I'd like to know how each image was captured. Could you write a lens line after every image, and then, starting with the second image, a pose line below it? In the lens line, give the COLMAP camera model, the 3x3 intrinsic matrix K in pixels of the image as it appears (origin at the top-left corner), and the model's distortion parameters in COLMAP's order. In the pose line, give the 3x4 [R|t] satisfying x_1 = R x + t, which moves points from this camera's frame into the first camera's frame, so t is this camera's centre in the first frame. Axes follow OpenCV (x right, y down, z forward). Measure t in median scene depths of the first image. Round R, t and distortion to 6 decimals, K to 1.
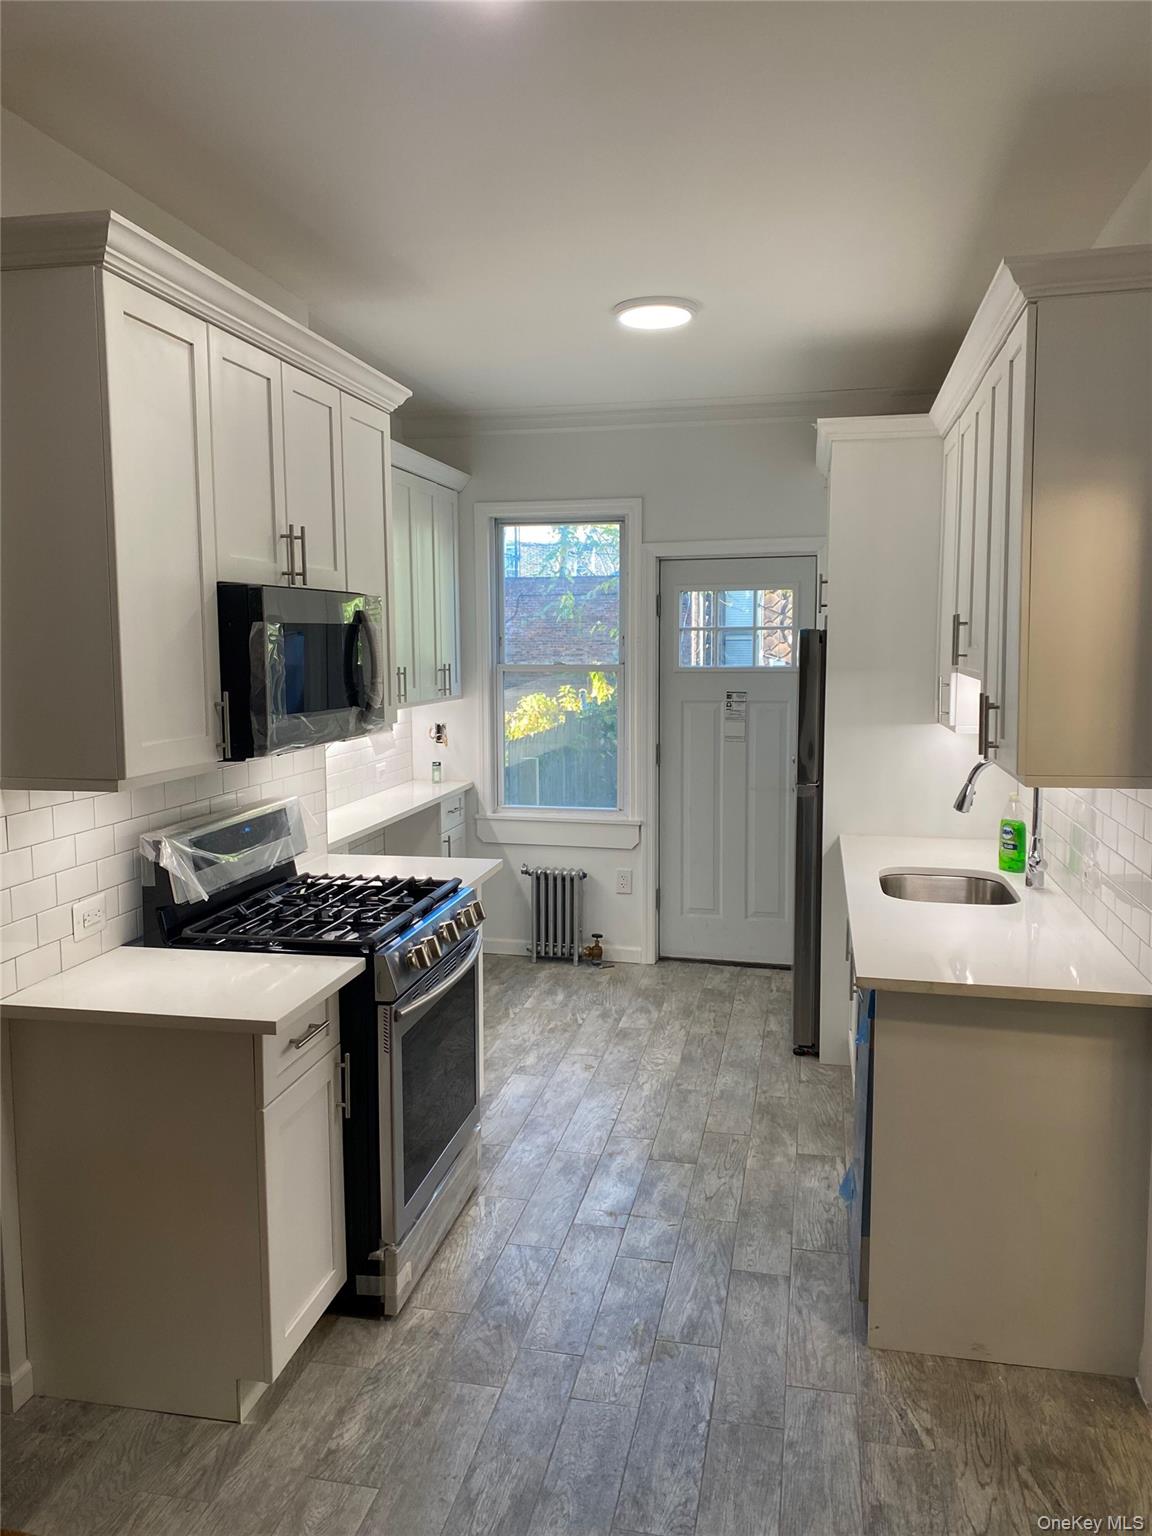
lens RADIAL K [[1175.2, 0, 569.4], [0, 1175.2, 753.9], [0, 0, 1]] dist [0.005569, 0.070124]
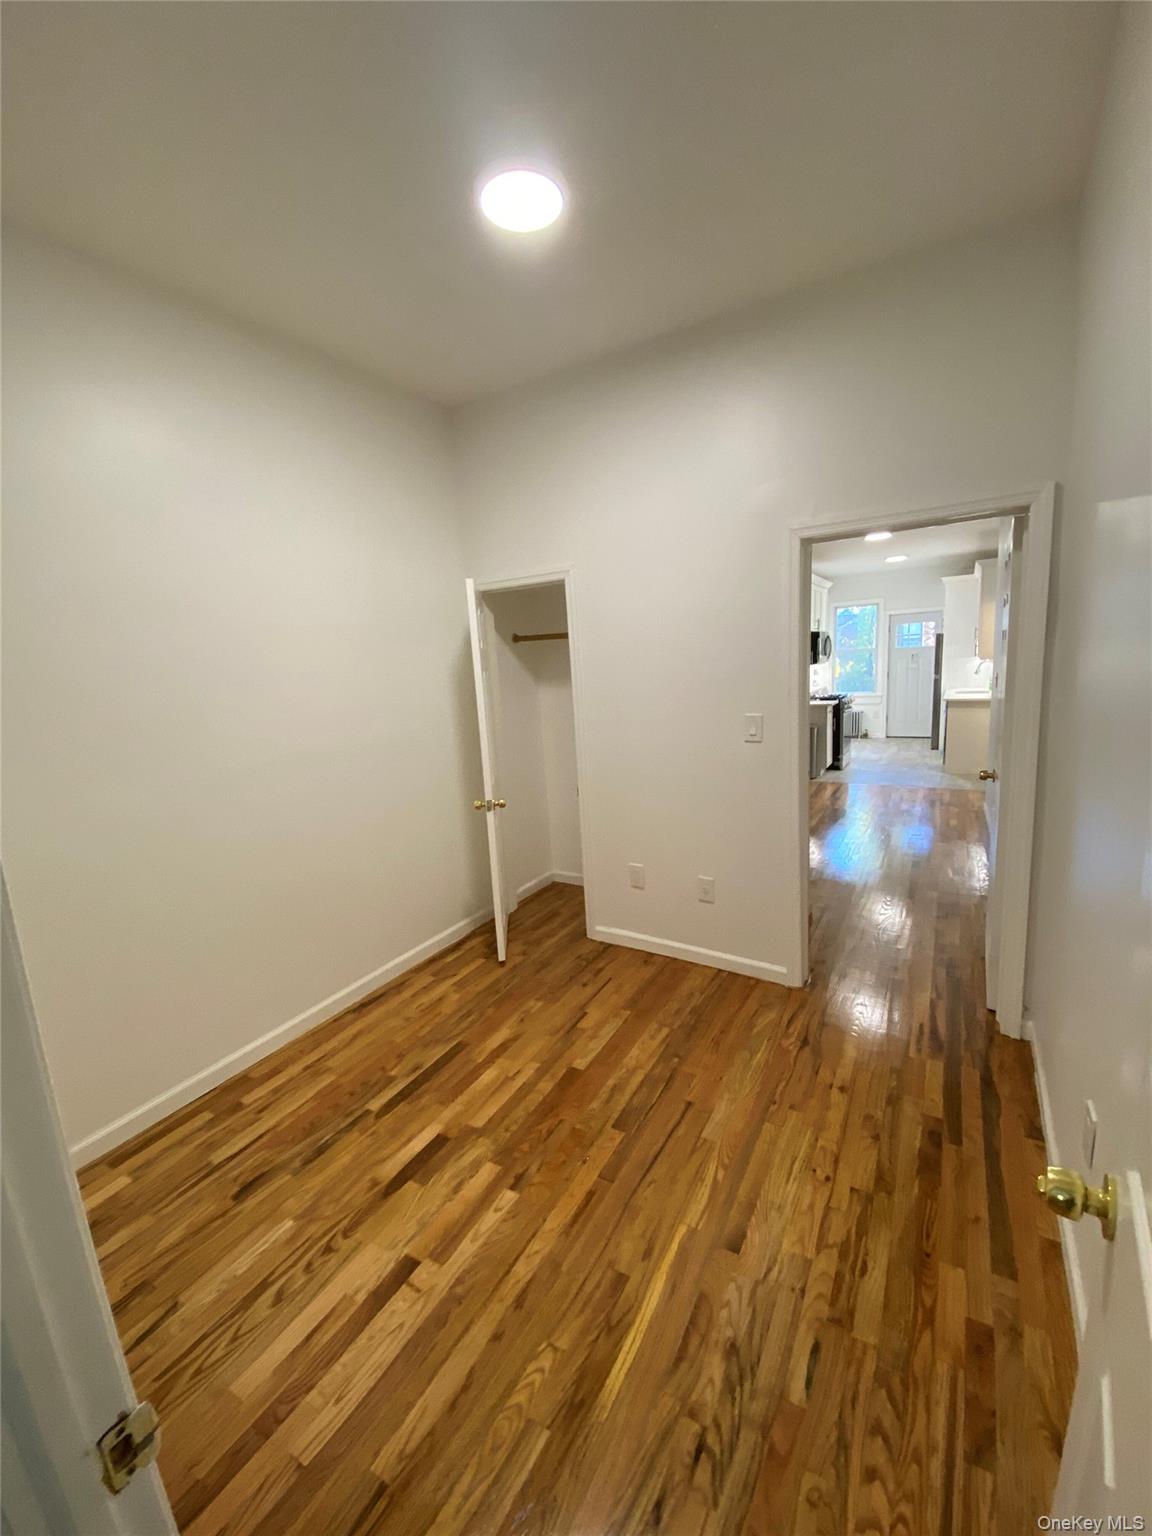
lens RADIAL K [[628.9, 0, 577.5], [0, 628.9, 753.2], [0, 0, 1]] dist [0.022311, -0.018653]
pose [[0.944043, 0.005220, -0.329782, -0.265429], [0.013008, 0.998508, 0.053042, 0.190129], [0.329567, -0.054364, 0.942566, -1.610969]]
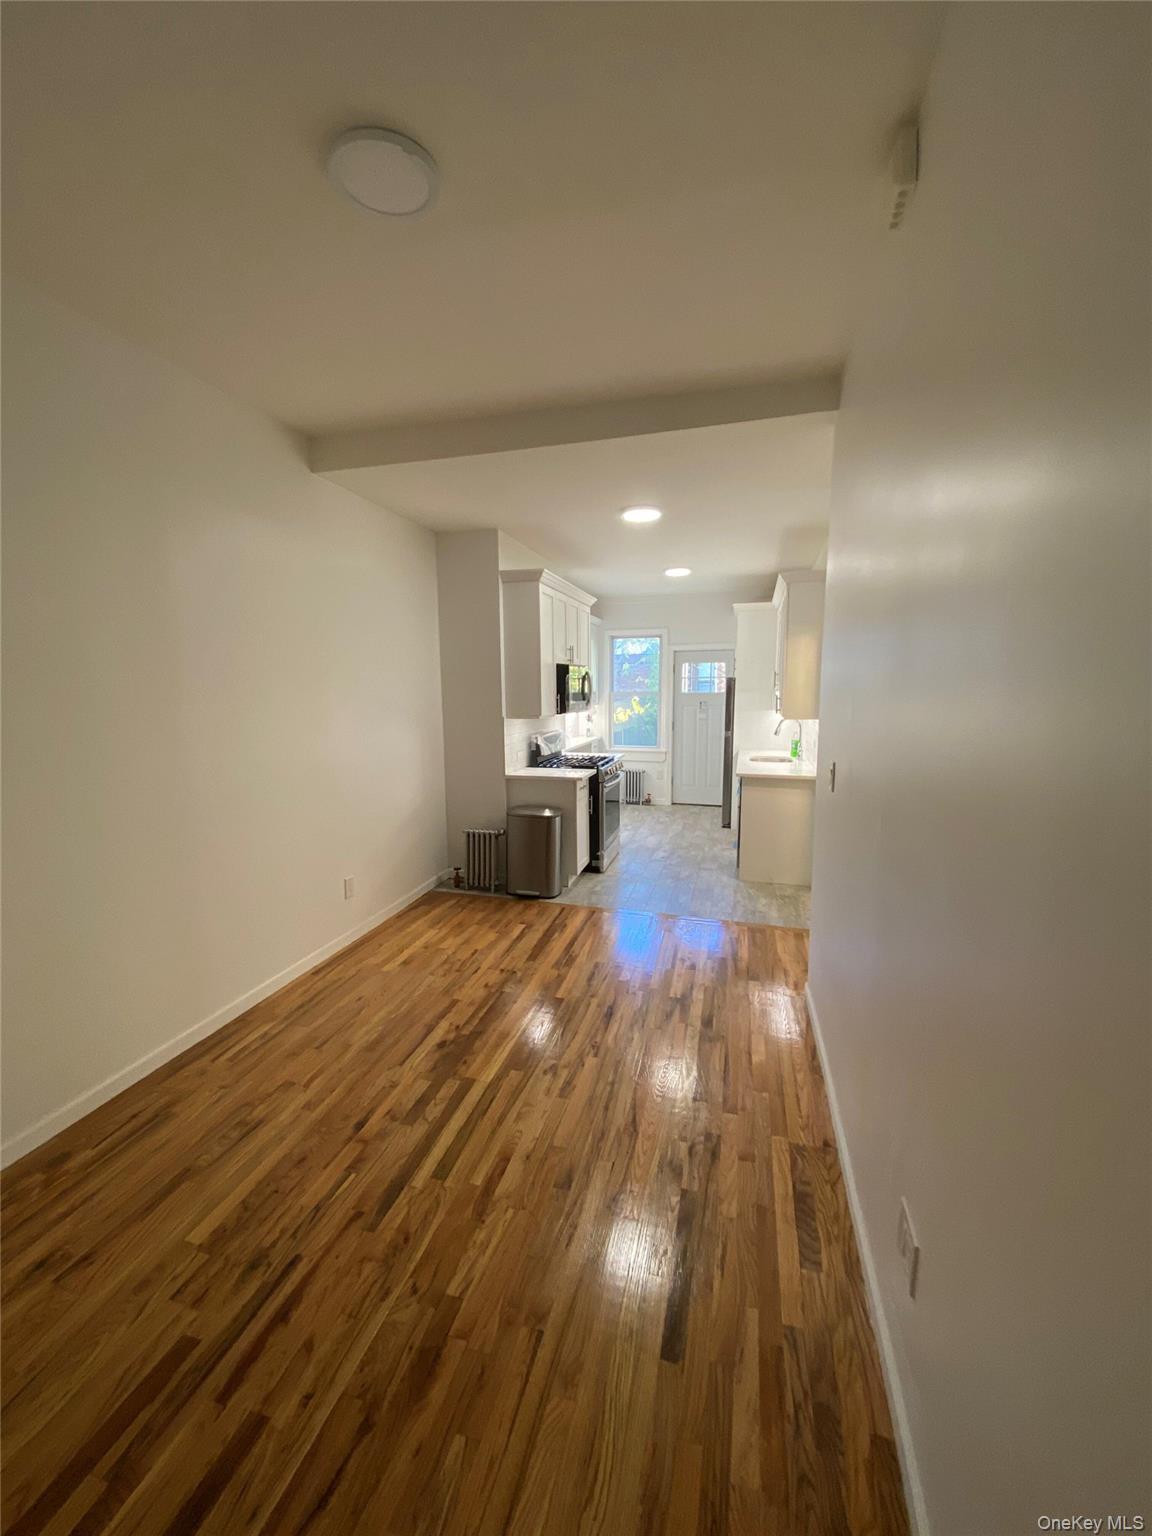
lens RADIAL K [[624.3, 0, 576.0], [0, 624.3, 768.0], [0, 0, 1]] dist [0.035714, -0.027008]
pose [[0.998226, 0.008195, -0.058973, -0.095806], [-0.006315, 0.999468, 0.031995, 0.084532], [0.059204, -0.031566, 0.997747, -0.680513]]
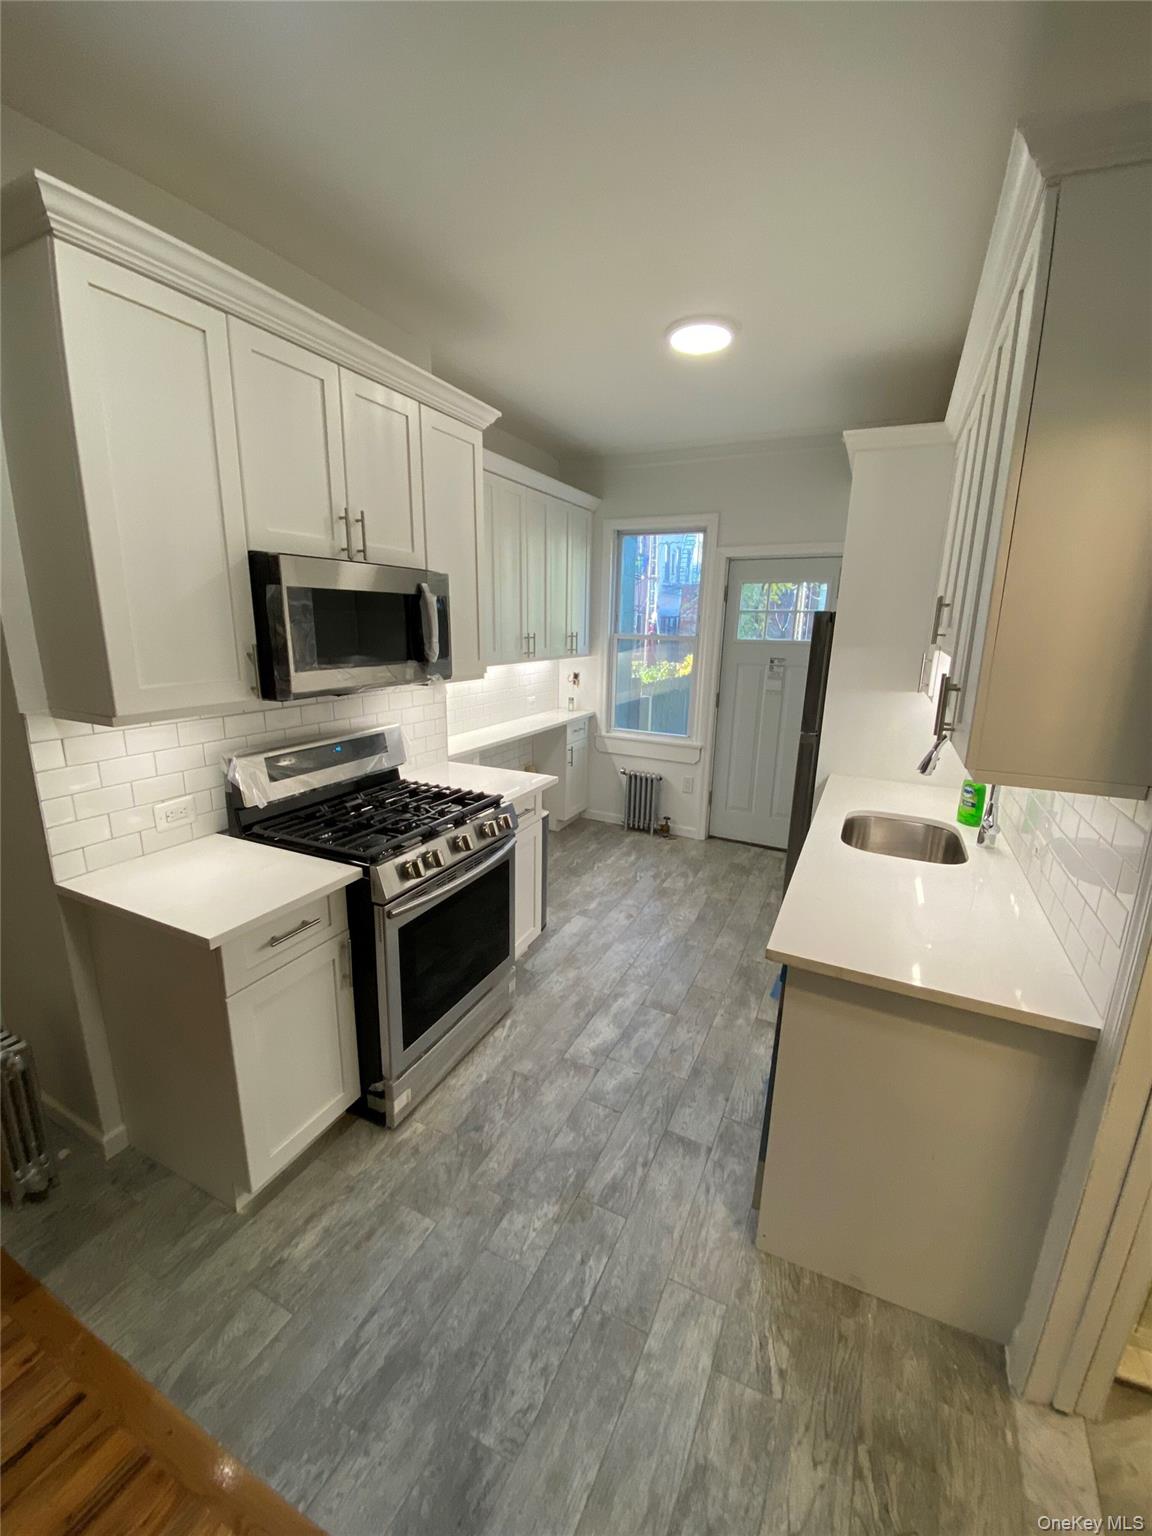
lens RADIAL K [[624.3, 0, 576.0], [0, 624.3, 768.0], [0, 0, 1]] dist [0.035714, -0.027008]
pose [[0.971086, 0.079680, -0.225038, 0.141783], [-0.049115, 0.989172, 0.138300, -0.024870], [0.233621, -0.123248, 0.964485, 0.330505]]
